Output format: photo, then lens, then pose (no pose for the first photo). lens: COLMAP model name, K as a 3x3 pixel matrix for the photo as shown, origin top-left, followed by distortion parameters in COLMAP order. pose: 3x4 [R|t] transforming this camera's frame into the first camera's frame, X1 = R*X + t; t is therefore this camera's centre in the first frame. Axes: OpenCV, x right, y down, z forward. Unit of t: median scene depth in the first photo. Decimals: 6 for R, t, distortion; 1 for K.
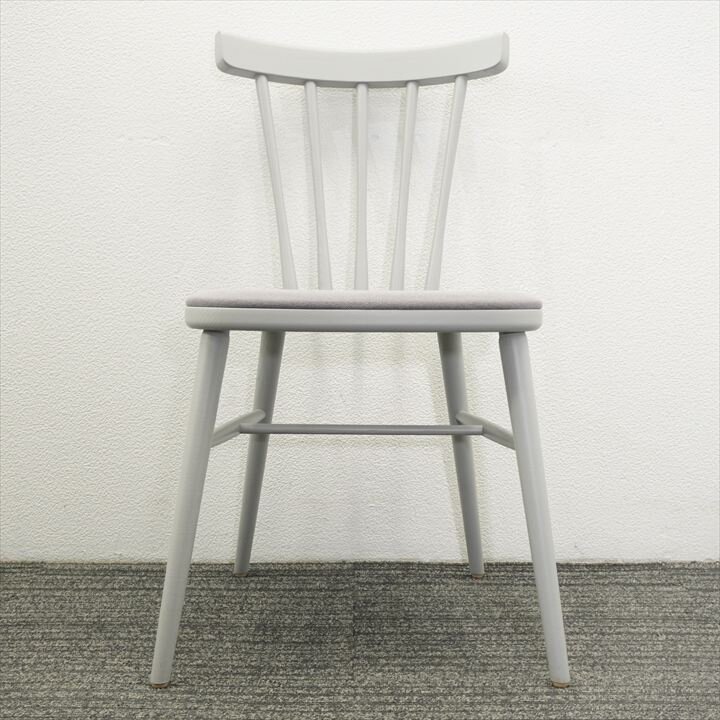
lens RADIAL K [[1103.8, 0, 361.1], [0, 1103.8, 359.2], [0, 0, 1]] dist [-0.016498, 0.000000]
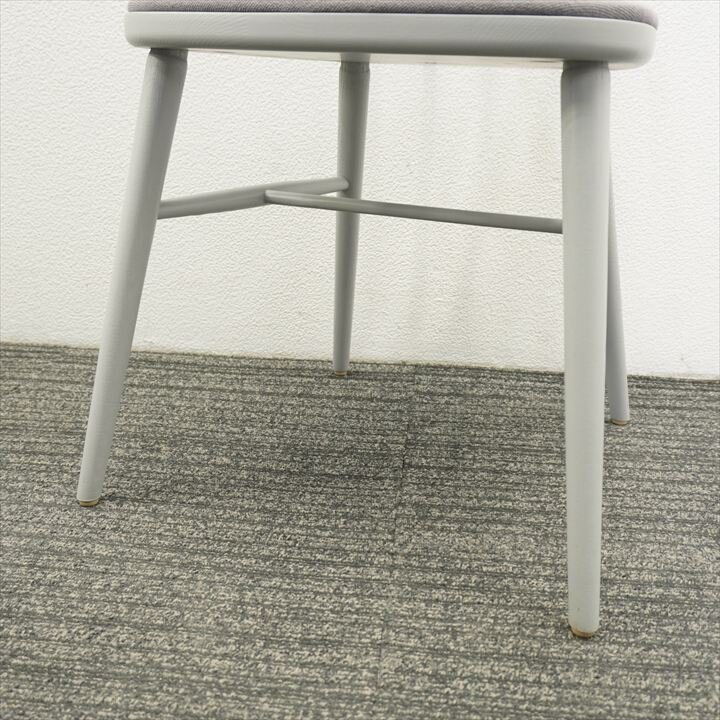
lens RADIAL K [[964.6, 0, 357.5], [0, 964.6, 358.2], [0, 0, 1]] dist [0.007035, 0.000000]
pose [[0.994927, 0.049493, -0.087586, 0.017287], [-0.029527, 0.975931, 0.216069, 0.022734], [0.096172, -0.212387, 0.972442, 0.326988]]
